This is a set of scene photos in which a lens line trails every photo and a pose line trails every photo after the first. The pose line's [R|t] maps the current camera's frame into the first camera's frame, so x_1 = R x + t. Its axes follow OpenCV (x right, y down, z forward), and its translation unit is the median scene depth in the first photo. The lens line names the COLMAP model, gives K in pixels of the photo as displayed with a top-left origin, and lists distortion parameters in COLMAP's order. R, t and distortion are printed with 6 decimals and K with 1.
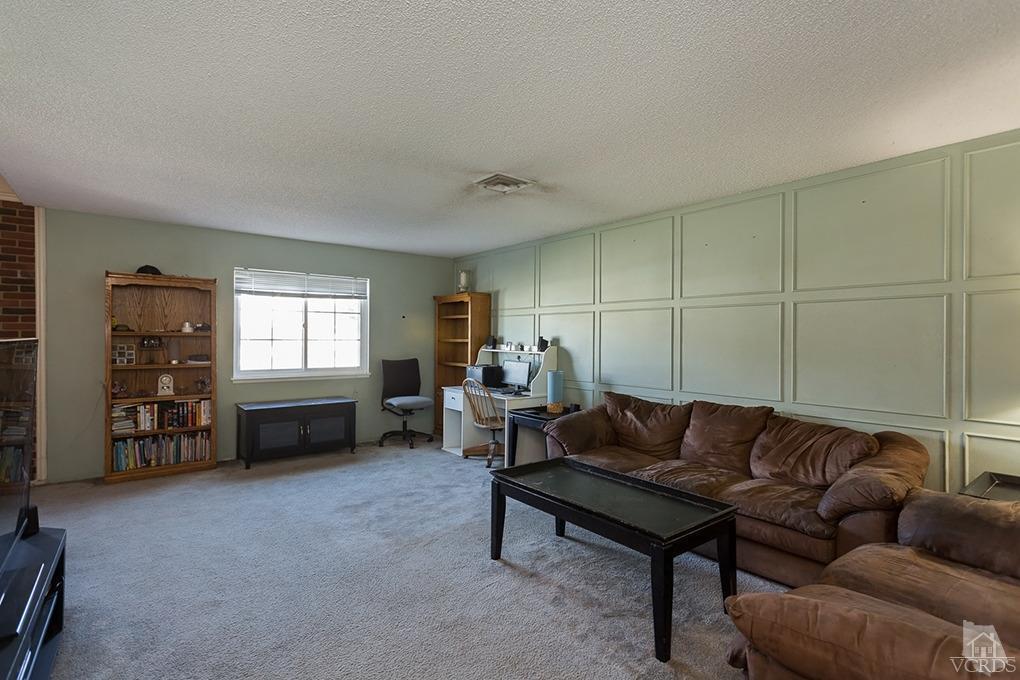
lens RADIAL K [[508.6, 0, 497.3], [0, 508.6, 335.8], [0, 0, 1]] dist [-0.000858, 0.010598]
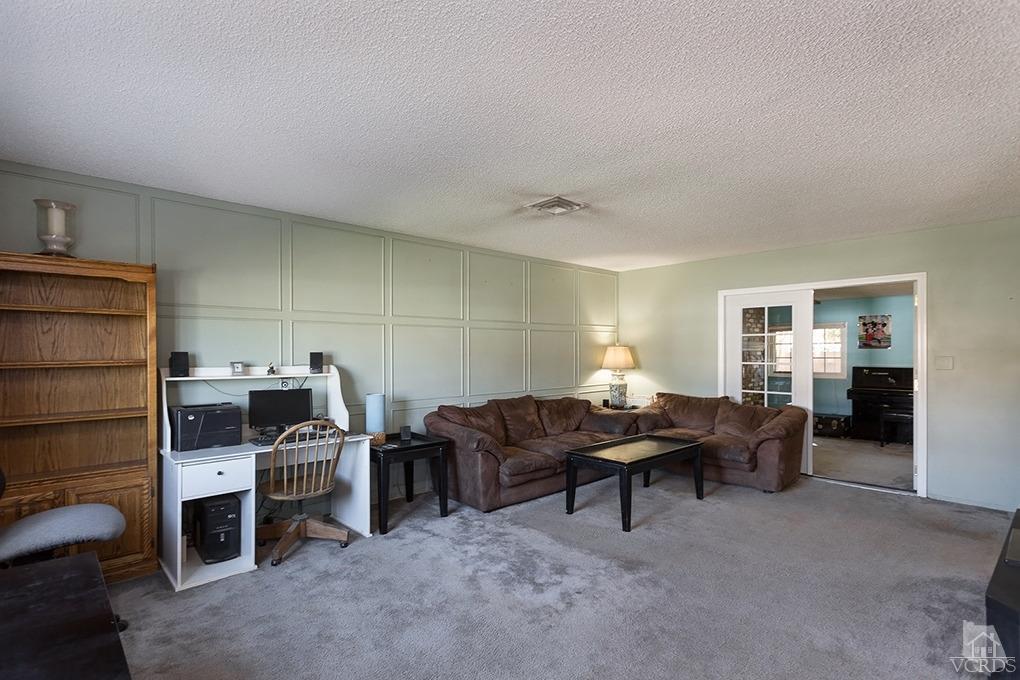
lens RADIAL K [[508.6, 0, 497.3], [0, 508.6, 335.8], [0, 0, 1]] dist [-0.000858, 0.010598]
pose [[-0.079549, 0.019059, 0.996649, -0.775432], [-0.005481, 0.999794, -0.019557, -0.010635], [-0.996816, -0.007018, -0.079428, 0.918929]]
